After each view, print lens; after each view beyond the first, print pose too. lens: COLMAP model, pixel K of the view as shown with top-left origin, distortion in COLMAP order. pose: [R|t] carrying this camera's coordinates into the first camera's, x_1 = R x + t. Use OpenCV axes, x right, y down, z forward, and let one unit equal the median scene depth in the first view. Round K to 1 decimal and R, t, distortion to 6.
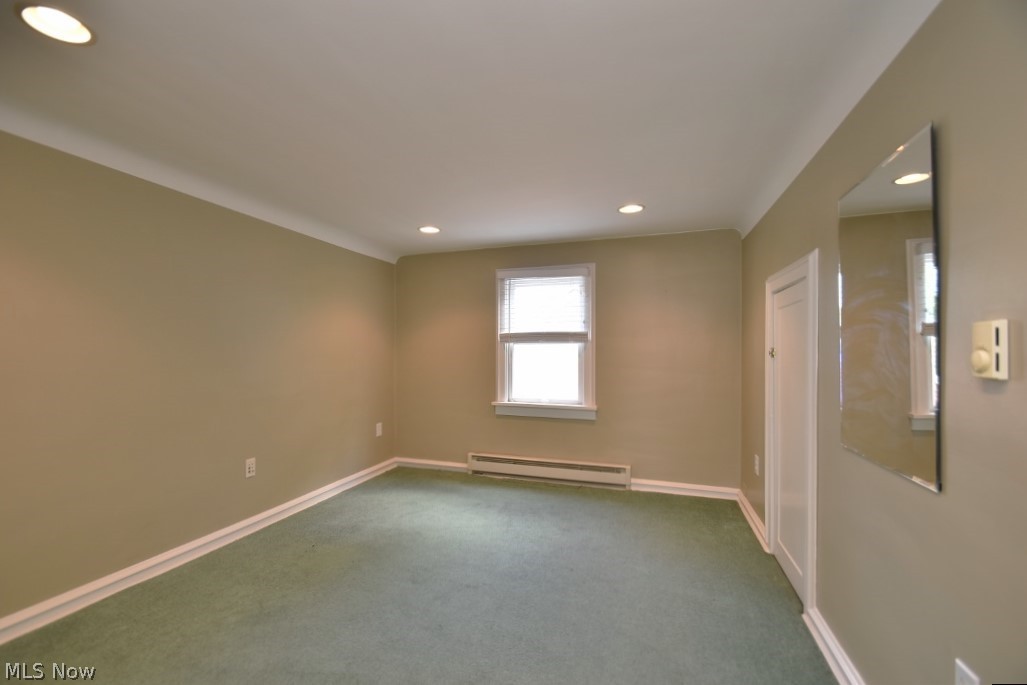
lens RADIAL K [[451.7, 0, 511.7], [0, 451.7, 344.7], [0, 0, 1]] dist [-0.009119, 0.000228]
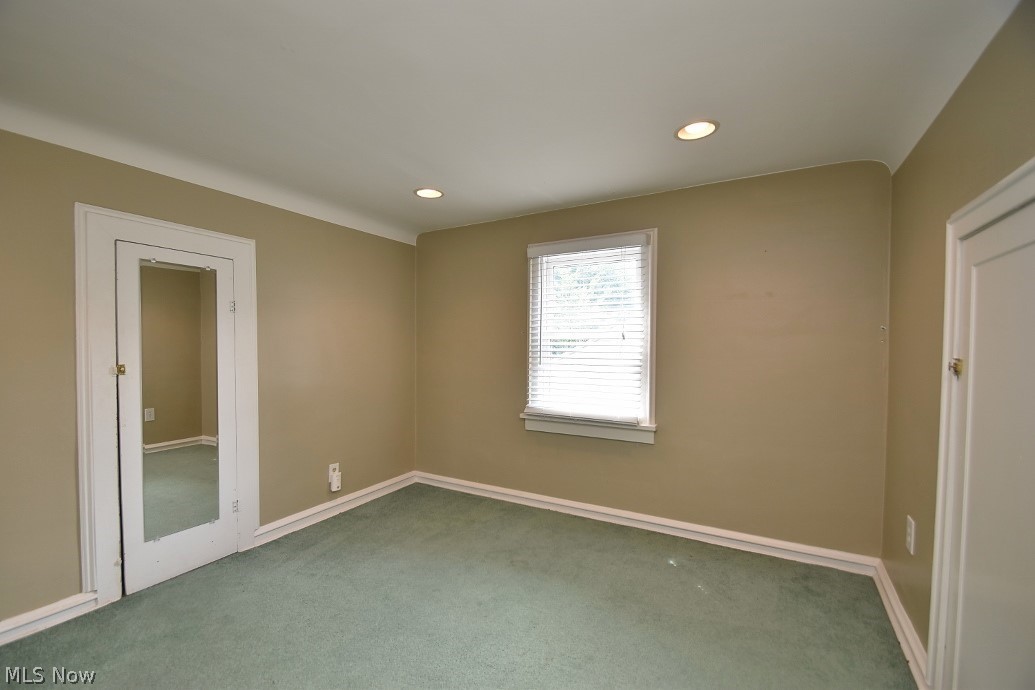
lens RADIAL K [[455.2, 0, 514.0], [0, 455.2, 345.3], [0, 0, 1]] dist [-0.009119, 0.000228]
pose [[0.975619, 0.005404, -0.219404, 0.133429], [-0.000040, 0.999701, 0.024445, -0.010755], [0.219471, -0.023840, 0.975328, 0.257420]]
